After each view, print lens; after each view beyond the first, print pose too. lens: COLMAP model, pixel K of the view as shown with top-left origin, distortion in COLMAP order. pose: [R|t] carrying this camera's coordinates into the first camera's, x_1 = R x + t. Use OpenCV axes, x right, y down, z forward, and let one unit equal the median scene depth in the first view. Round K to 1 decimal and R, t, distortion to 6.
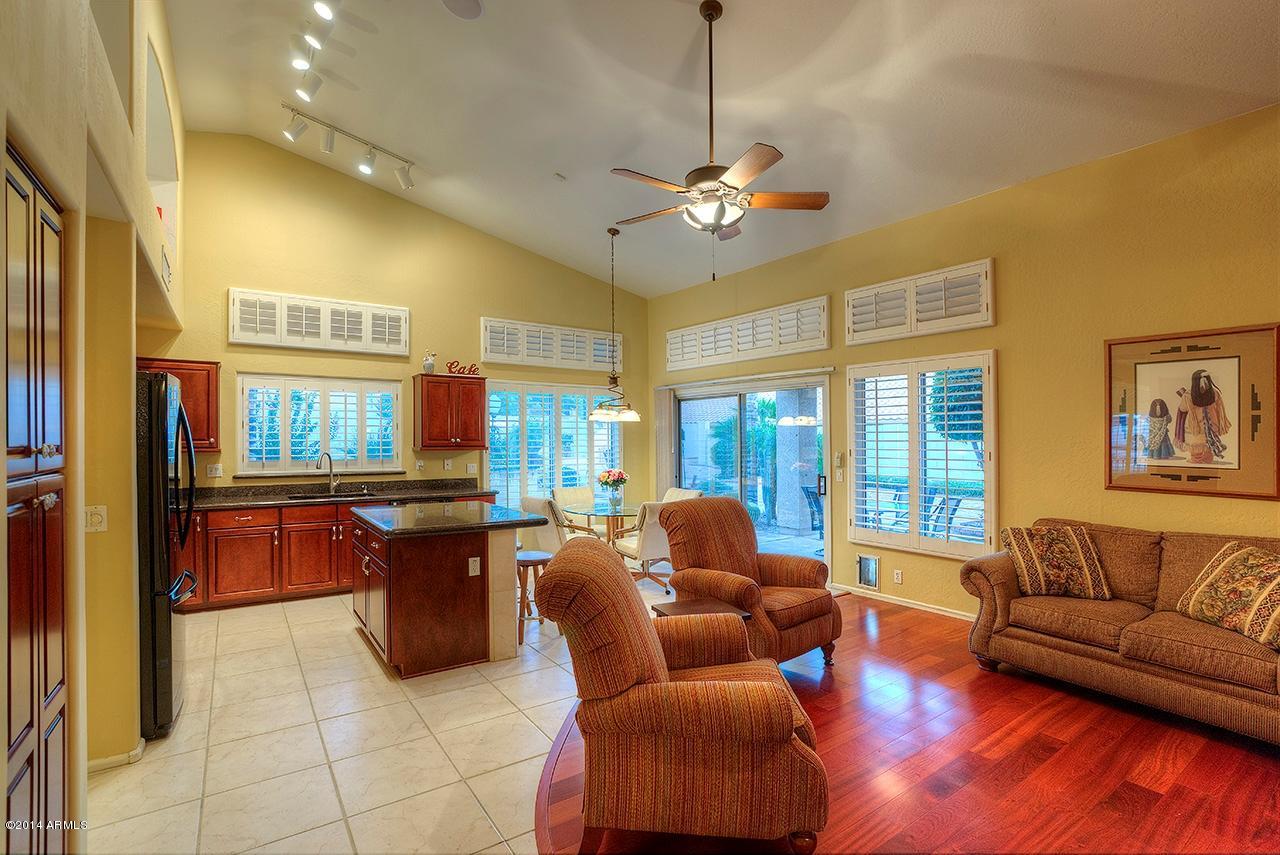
lens RADIAL K [[592.9, 0, 657.8], [0, 592.9, 439.9], [0, 0, 1]] dist [-0.044896, 0.015520]
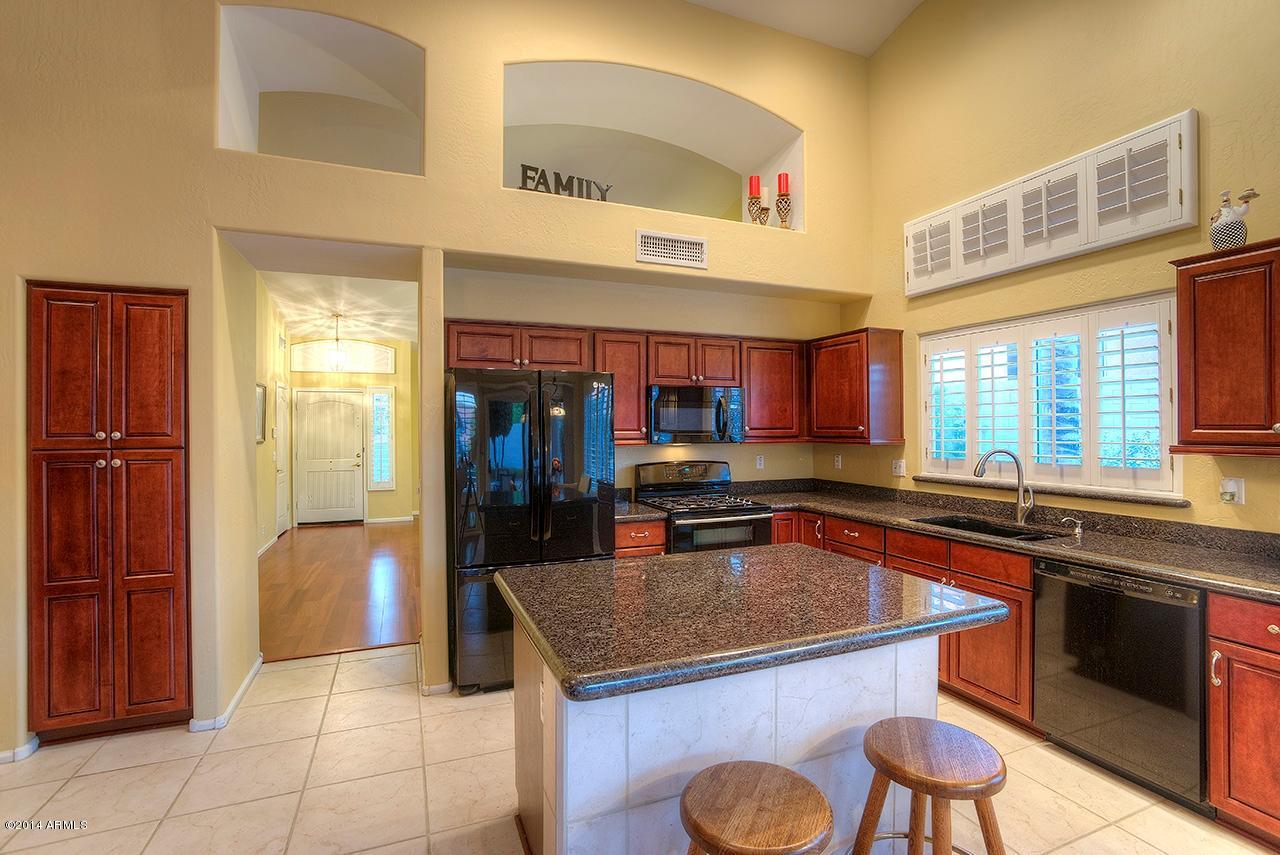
lens RADIAL K [[592.9, 0, 626.4], [0, 592.9, 430.8], [0, 0, 1]] dist [-0.044896, 0.015520]
pose [[-0.286154, 0.002285, -0.958181, 0.092016], [0.002340, 0.999996, 0.001686, 0.001475], [0.958181, -0.001760, -0.286158, 0.857044]]
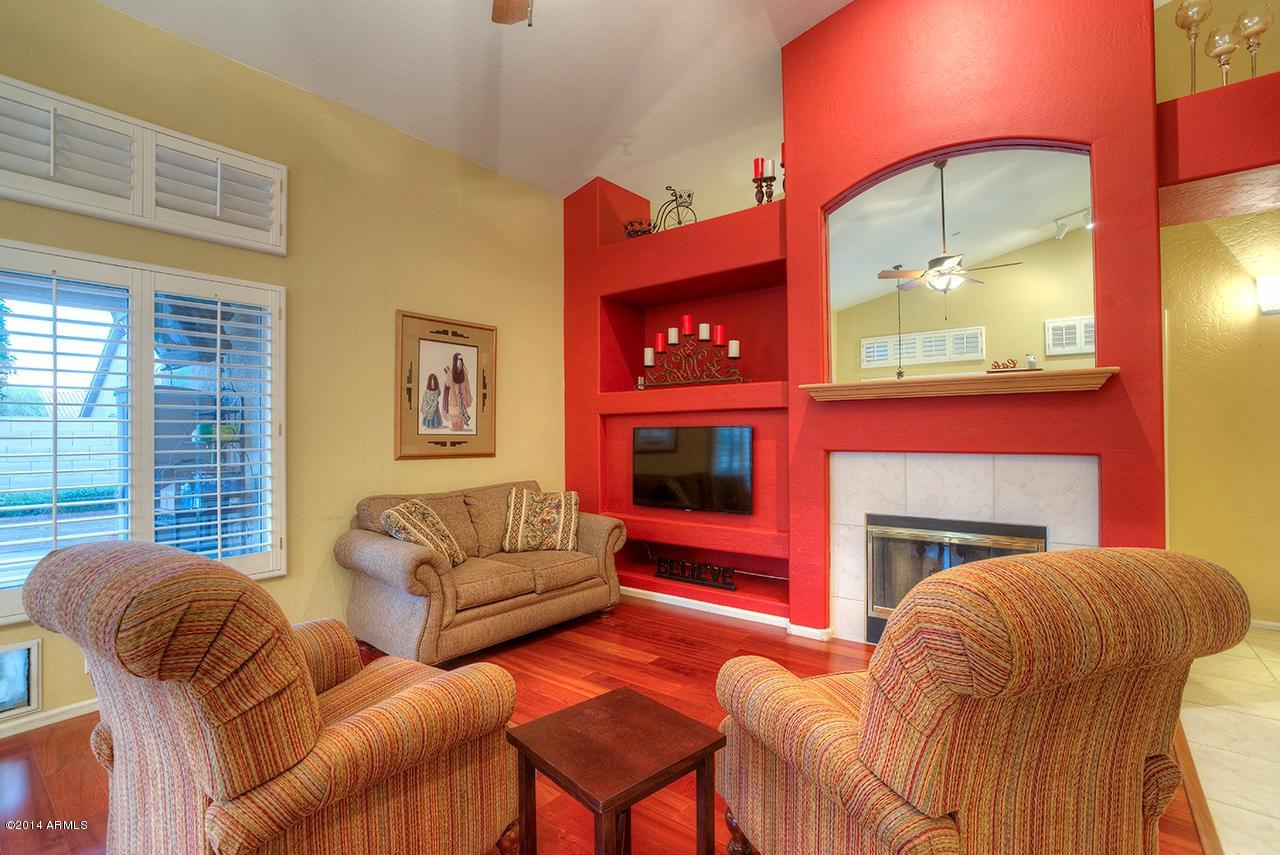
lens RADIAL K [[592.9, 0, 635.2], [0, 592.9, 422.1], [0, 0, 1]] dist [-0.044896, 0.015520]
pose [[-0.266771, 0.015835, 0.963630, -0.221346], [0.009404, 0.999860, -0.013827, 0.027849], [-0.963714, 0.005373, -0.266882, 0.635580]]
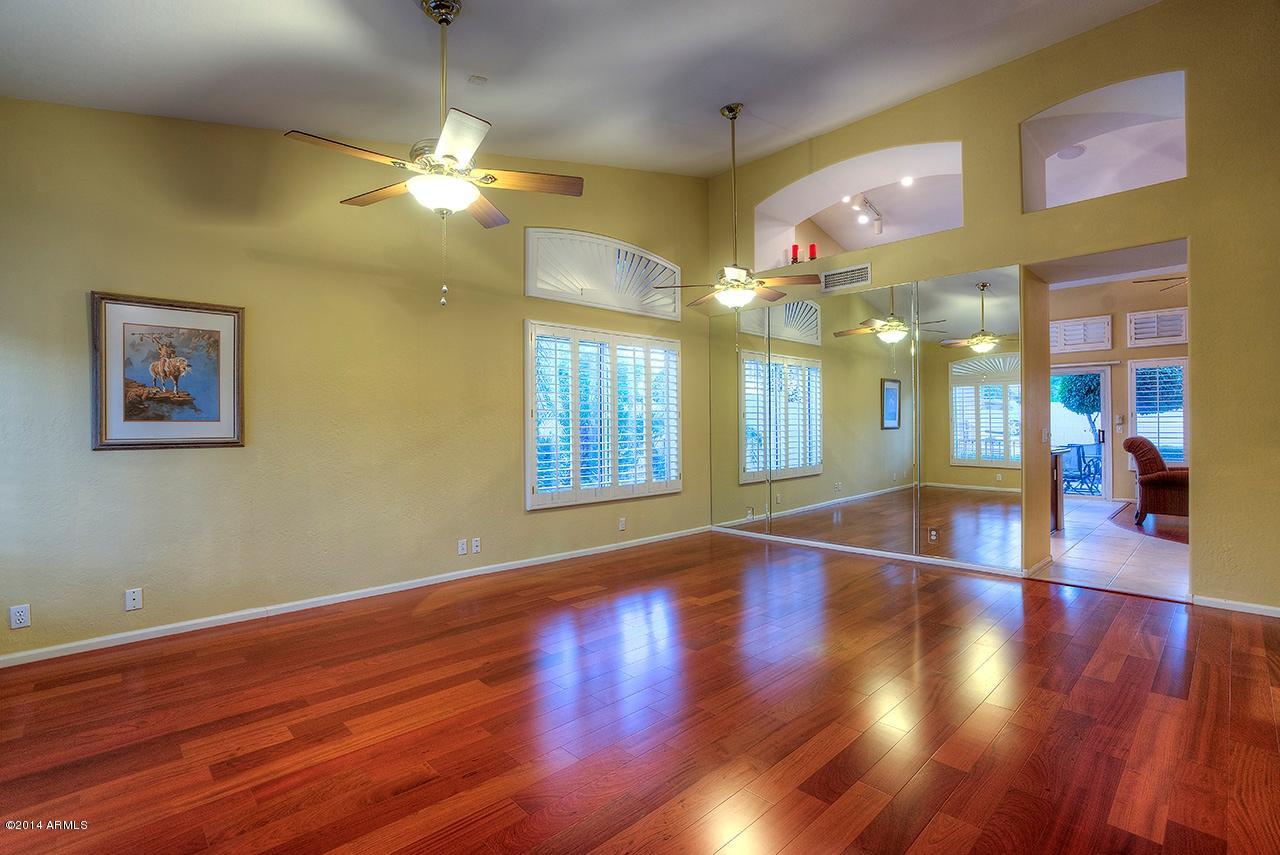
lens RADIAL K [[592.9, 0, 644.3], [0, 592.9, 426.8], [0, 0, 1]] dist [-0.044896, 0.015520]
pose [[0.991645, -0.014696, 0.128155, -1.216054], [0.015252, 0.999878, -0.003358, 0.040379], [-0.128090, 0.005285, 0.991748, -0.393283]]
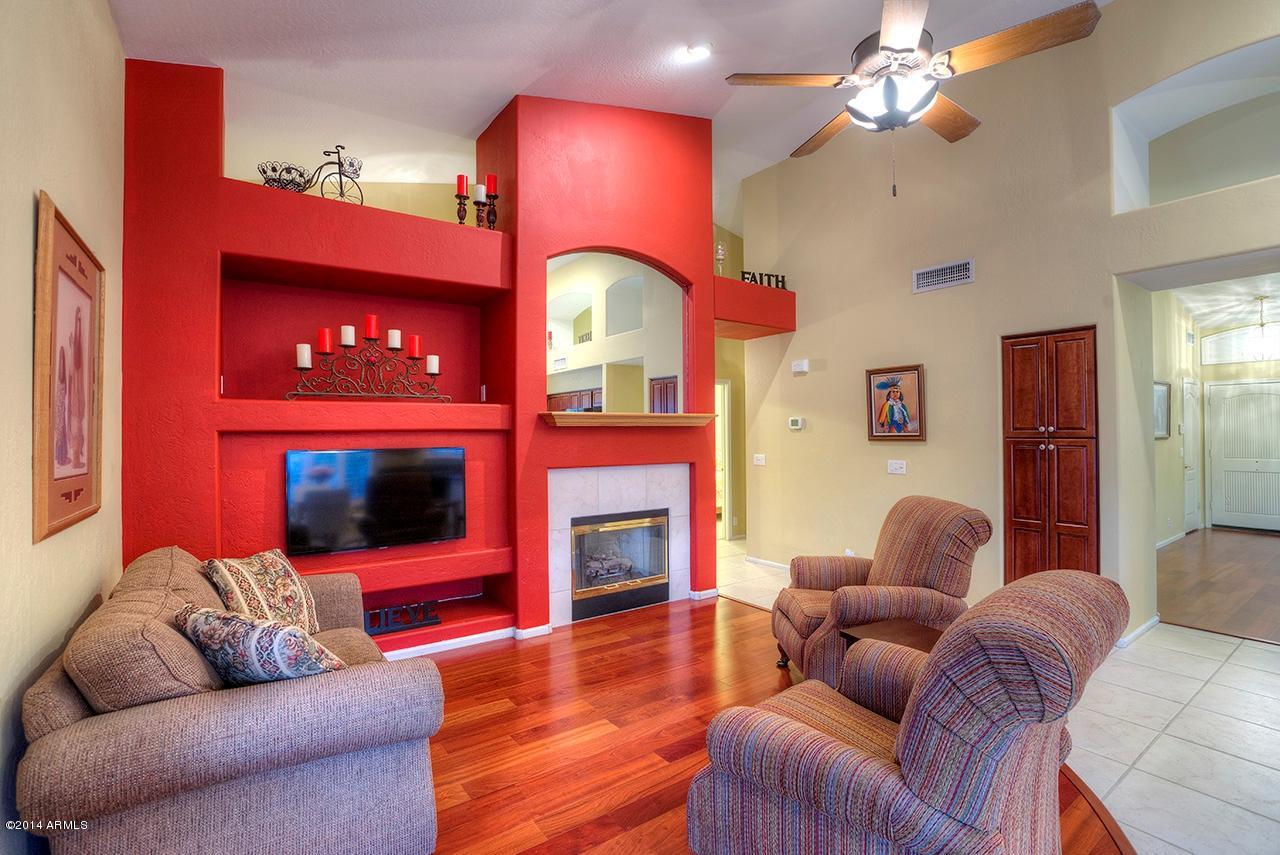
lens RADIAL K [[592.9, 0, 651.7], [0, 592.9, 423.6], [0, 0, 1]] dist [-0.044896, 0.015520]
pose [[-0.999870, 0.004772, 0.015382, 0.222645], [0.004575, 0.999907, -0.012830, 0.004696], [-0.015442, -0.012758, -0.999799, 1.026572]]
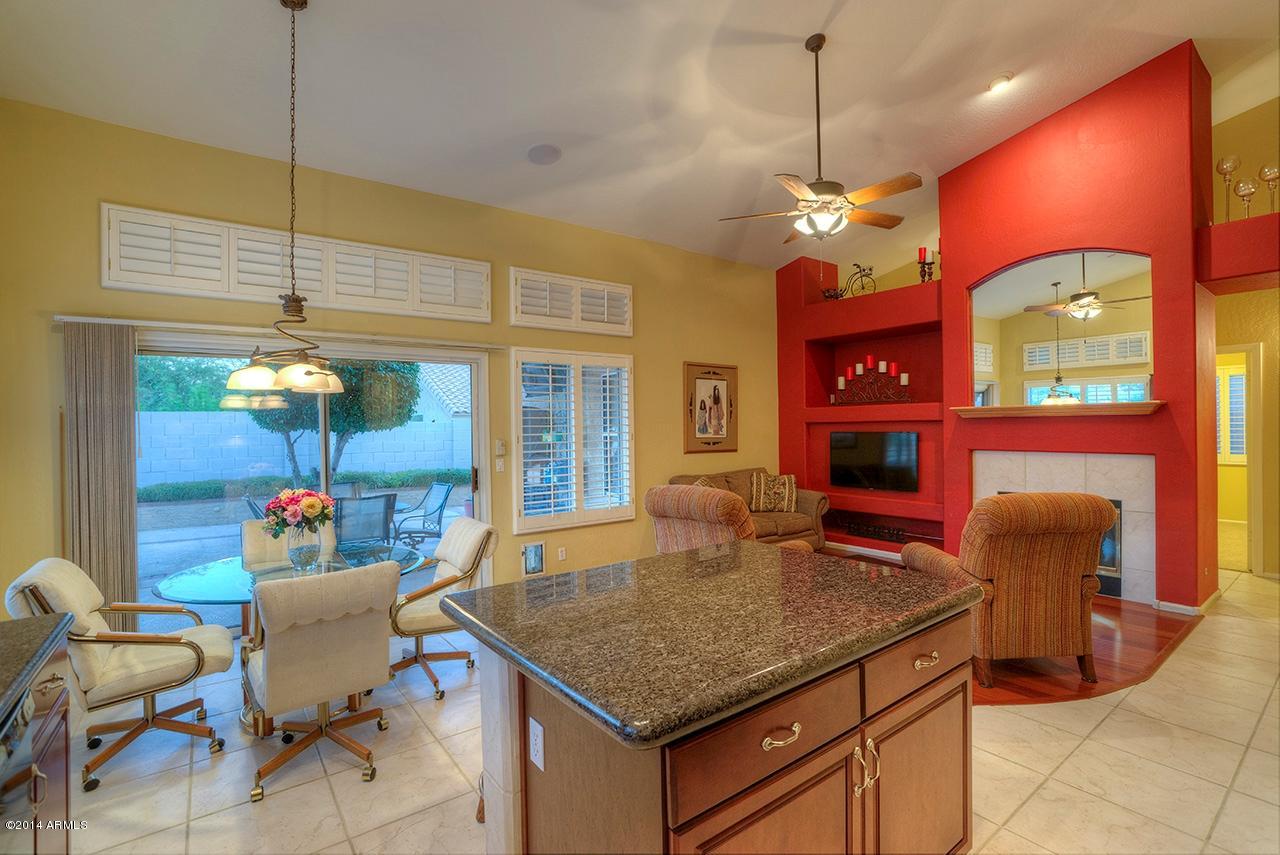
lens RADIAL K [[592.9, 0, 640.8], [0, 592.9, 421.2], [0, 0, 1]] dist [-0.044896, 0.015520]
pose [[-0.023584, 0.002630, 0.999718, -0.639869], [0.013810, 0.999902, -0.002305, -0.002570], [-0.999626, 0.013751, -0.023618, 0.843867]]
